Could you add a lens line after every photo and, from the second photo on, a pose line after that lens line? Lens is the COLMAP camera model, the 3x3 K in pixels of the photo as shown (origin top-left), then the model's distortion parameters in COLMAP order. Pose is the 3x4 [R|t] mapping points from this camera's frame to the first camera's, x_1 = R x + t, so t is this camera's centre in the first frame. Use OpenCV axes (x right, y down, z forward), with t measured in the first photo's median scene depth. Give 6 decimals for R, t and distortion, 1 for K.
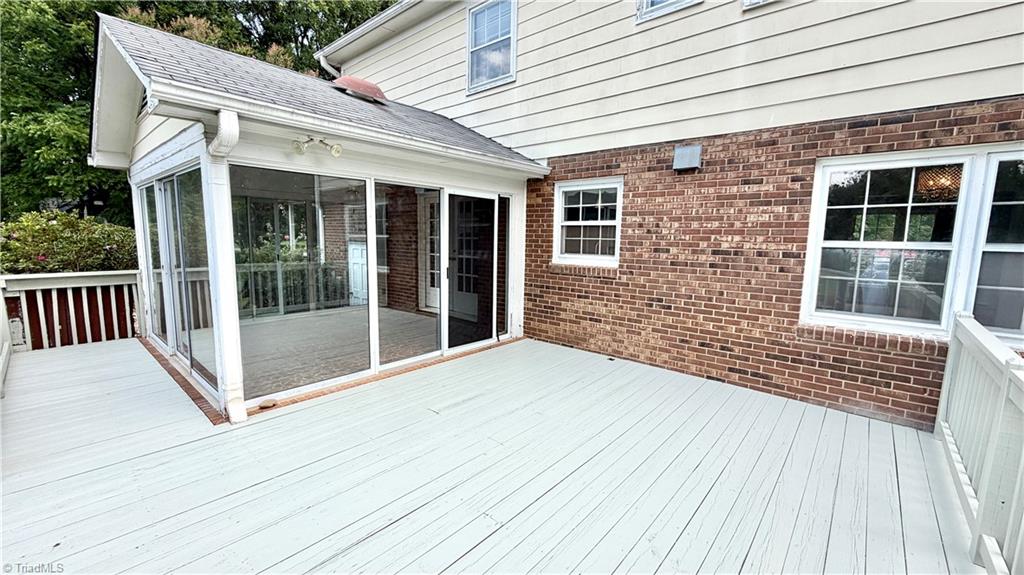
lens RADIAL K [[409.2, 0, 511.2], [0, 409.2, 287.3], [0, 0, 1]] dist [-0.000113, 0.000134]
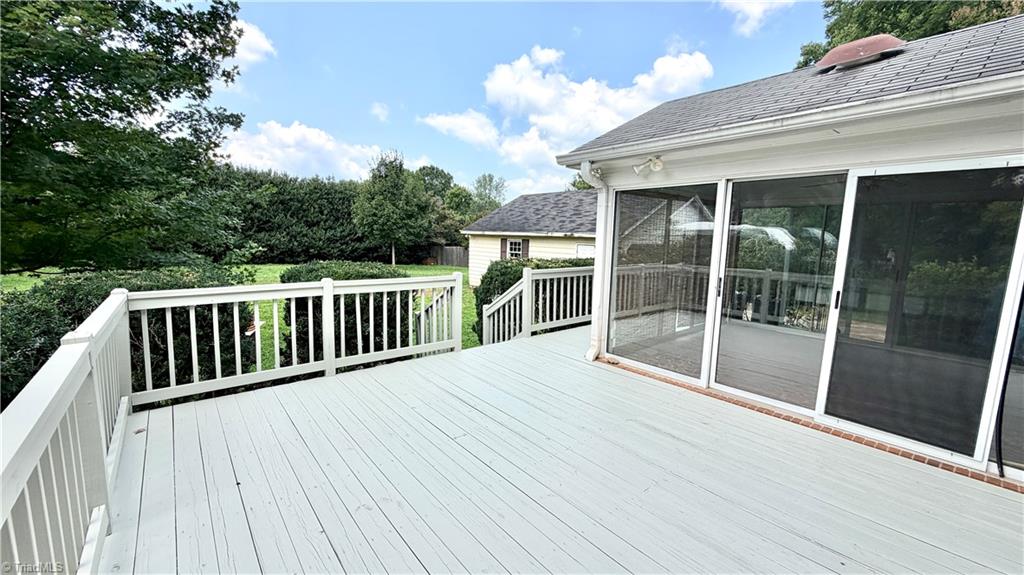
lens RADIAL K [[405.5, 0, 511.3], [0, 405.5, 293.4], [0, 0, 1]] dist [0.008603, 0.000018]
pose [[-0.151272, 0.122126, -0.980919, 0.662186], [-0.147991, 0.978356, 0.144629, -0.074297], [0.977351, 0.167045, -0.129924, 0.680952]]
